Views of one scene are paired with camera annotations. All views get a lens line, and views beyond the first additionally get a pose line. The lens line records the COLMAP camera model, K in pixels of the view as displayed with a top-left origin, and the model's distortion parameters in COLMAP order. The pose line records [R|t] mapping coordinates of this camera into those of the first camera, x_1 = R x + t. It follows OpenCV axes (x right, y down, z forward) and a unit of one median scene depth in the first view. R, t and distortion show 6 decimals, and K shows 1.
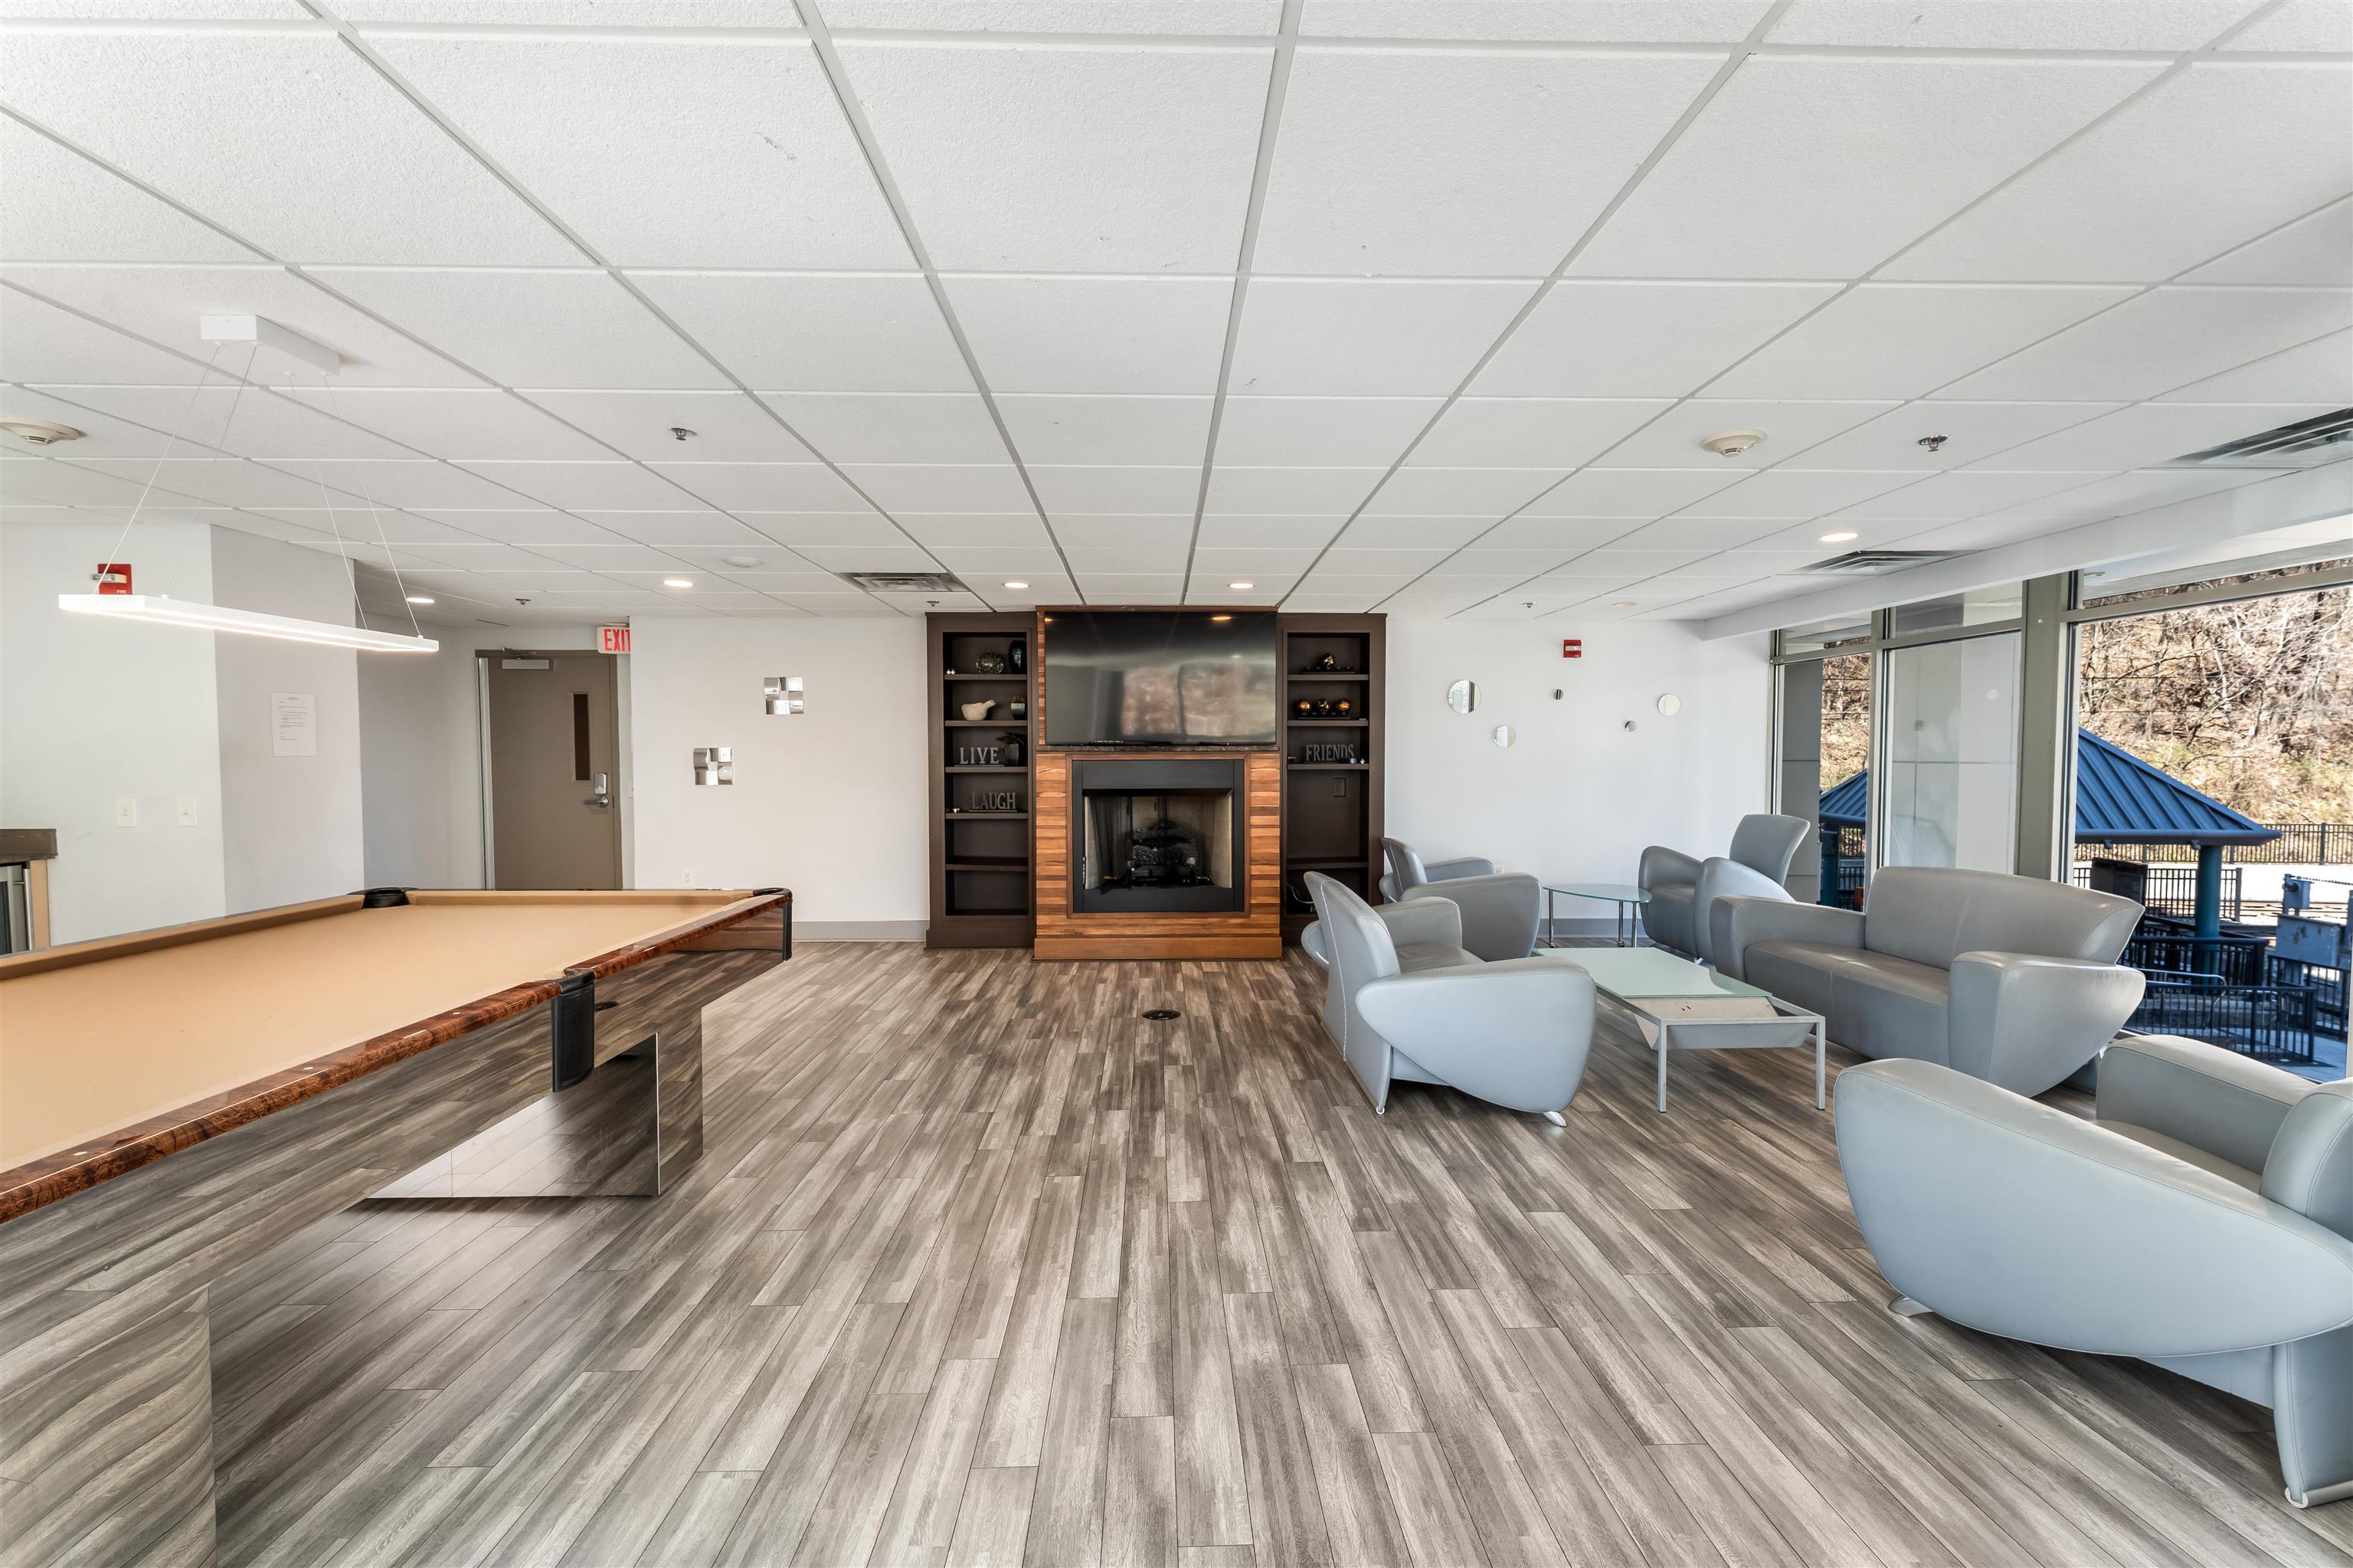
lens RADIAL K [[987.8, 0, 1176.5], [0, 987.8, 784.0], [0, 0, 1]] dist [0.001868, 0.000037]
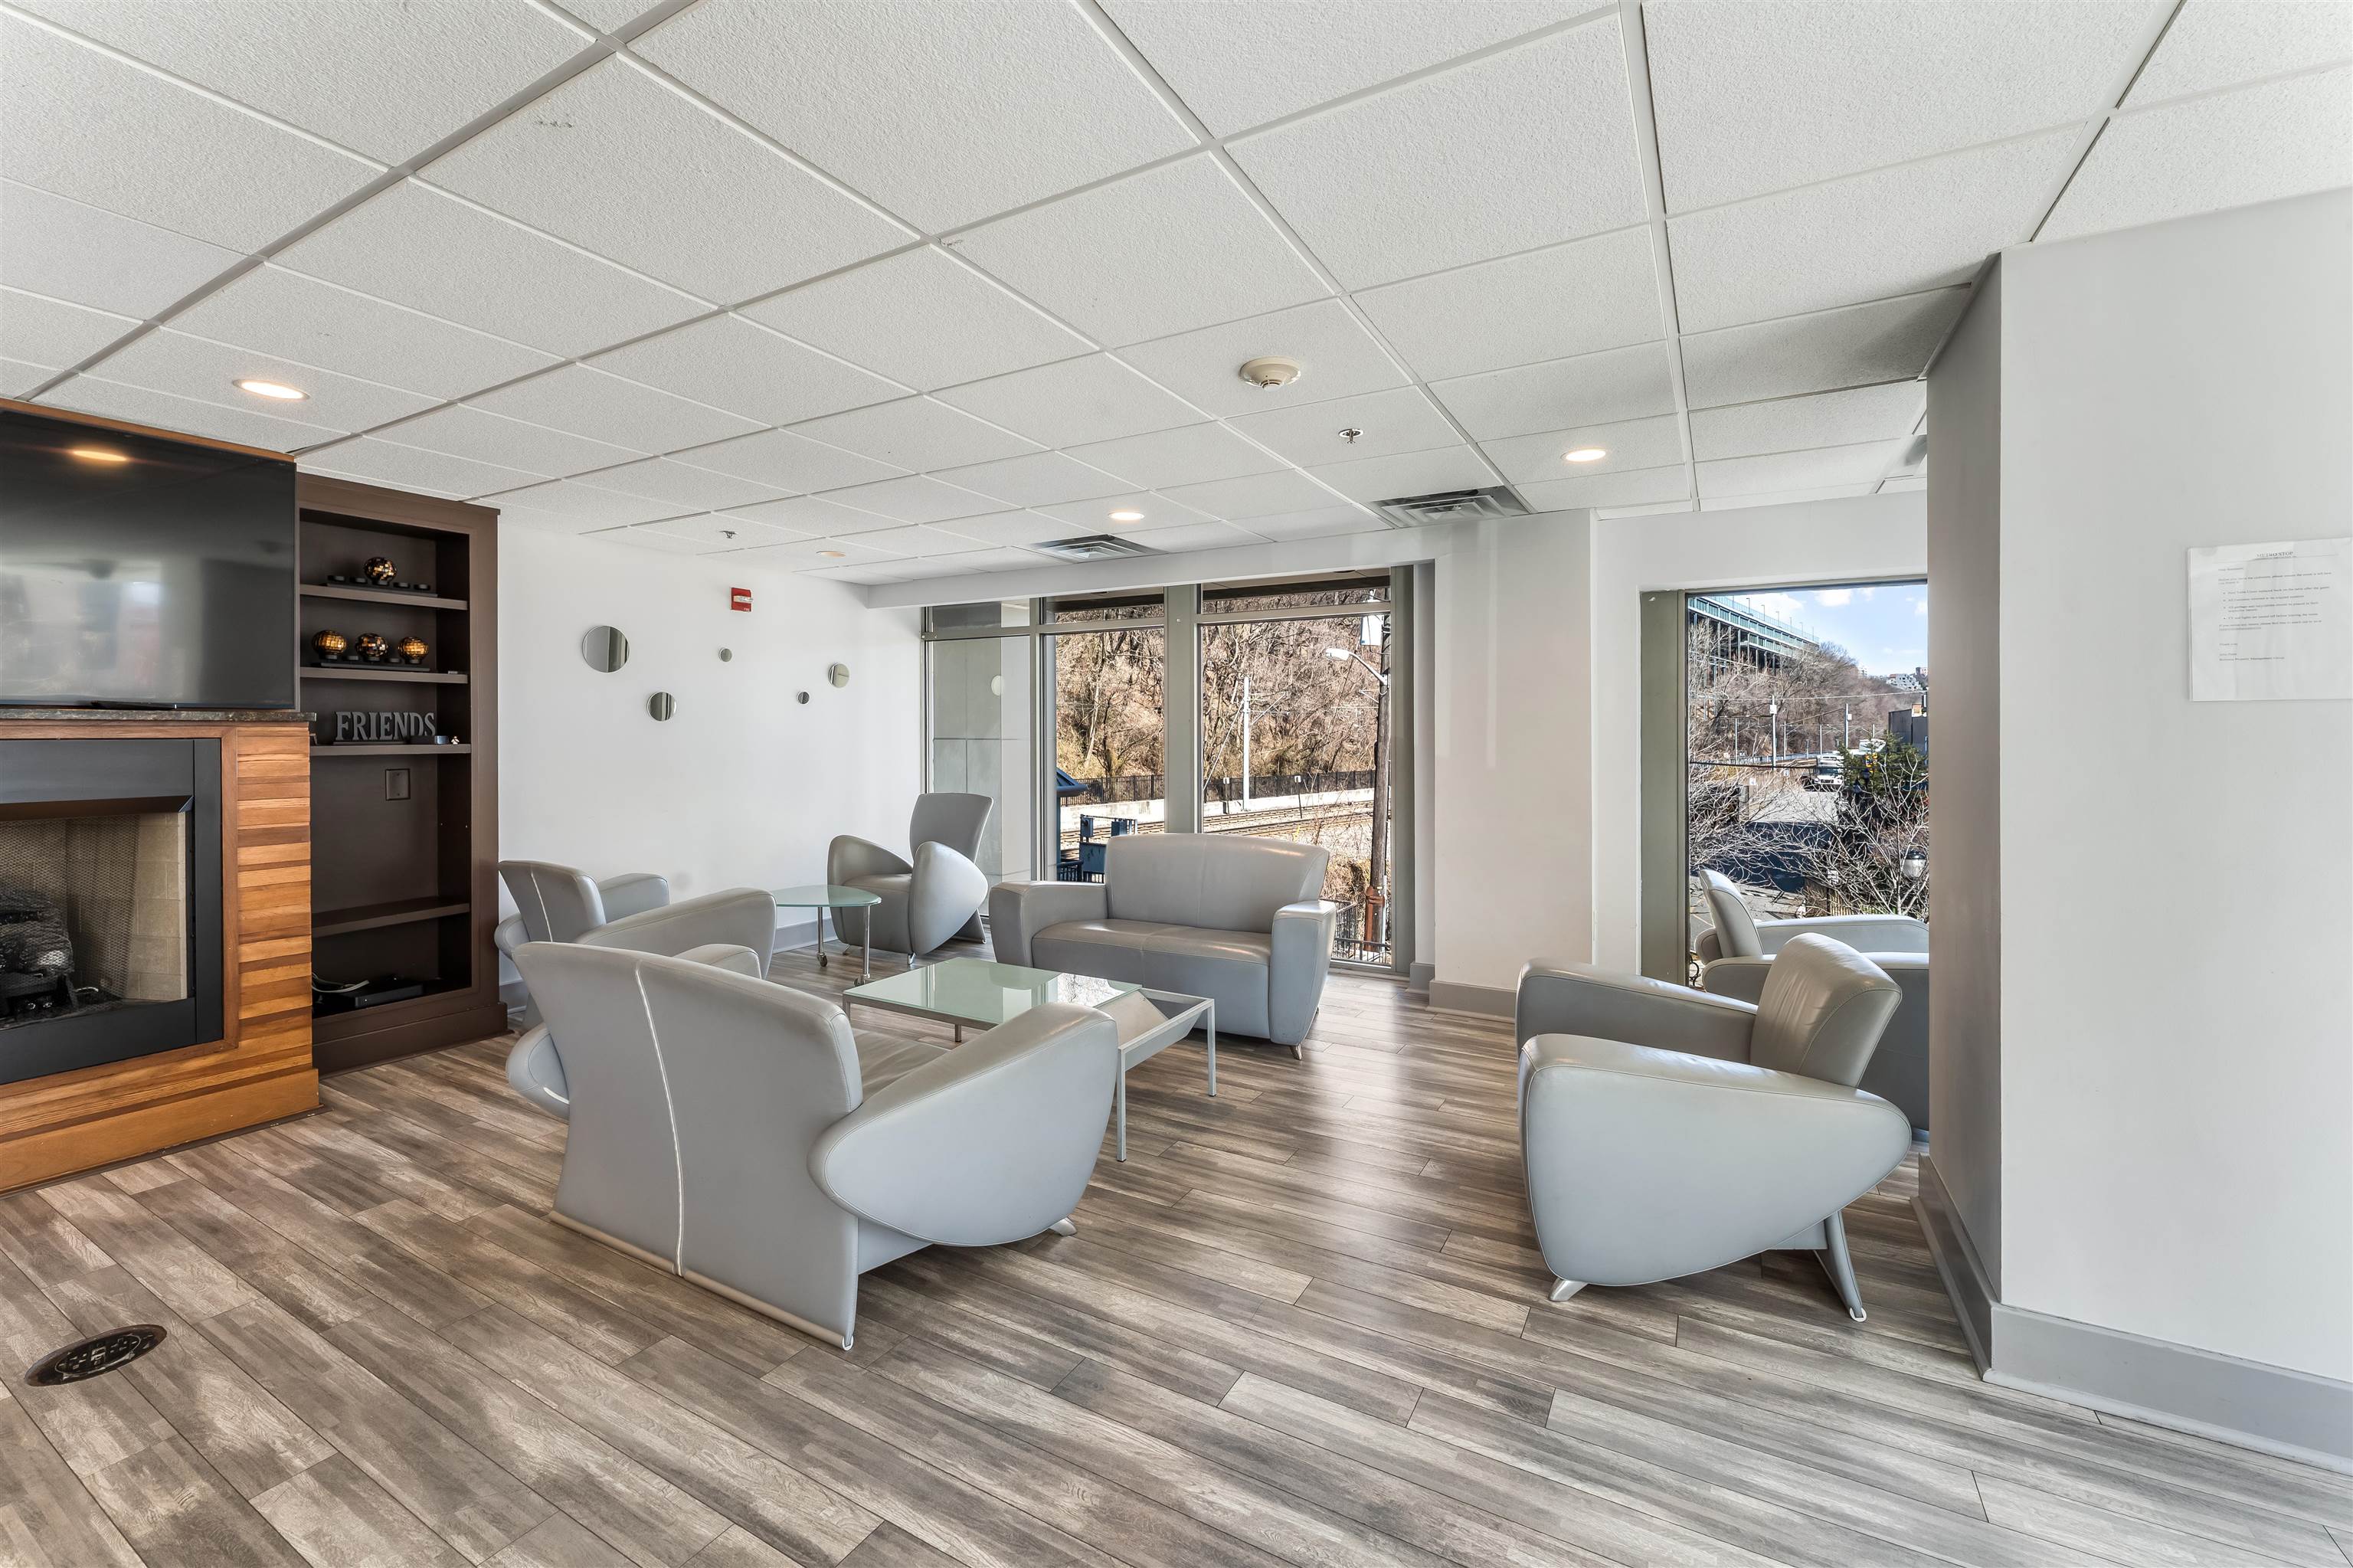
lens RADIAL K [[969.5, 0, 1182.0], [0, 969.5, 732.3], [0, 0, 1]] dist [-0.000415, -0.000365]
pose [[0.504050, 0.001995, 0.863672, -0.145957], [0.023932, 0.999581, -0.016276, -0.010216], [-0.863343, 0.028874, 0.503791, 0.420426]]
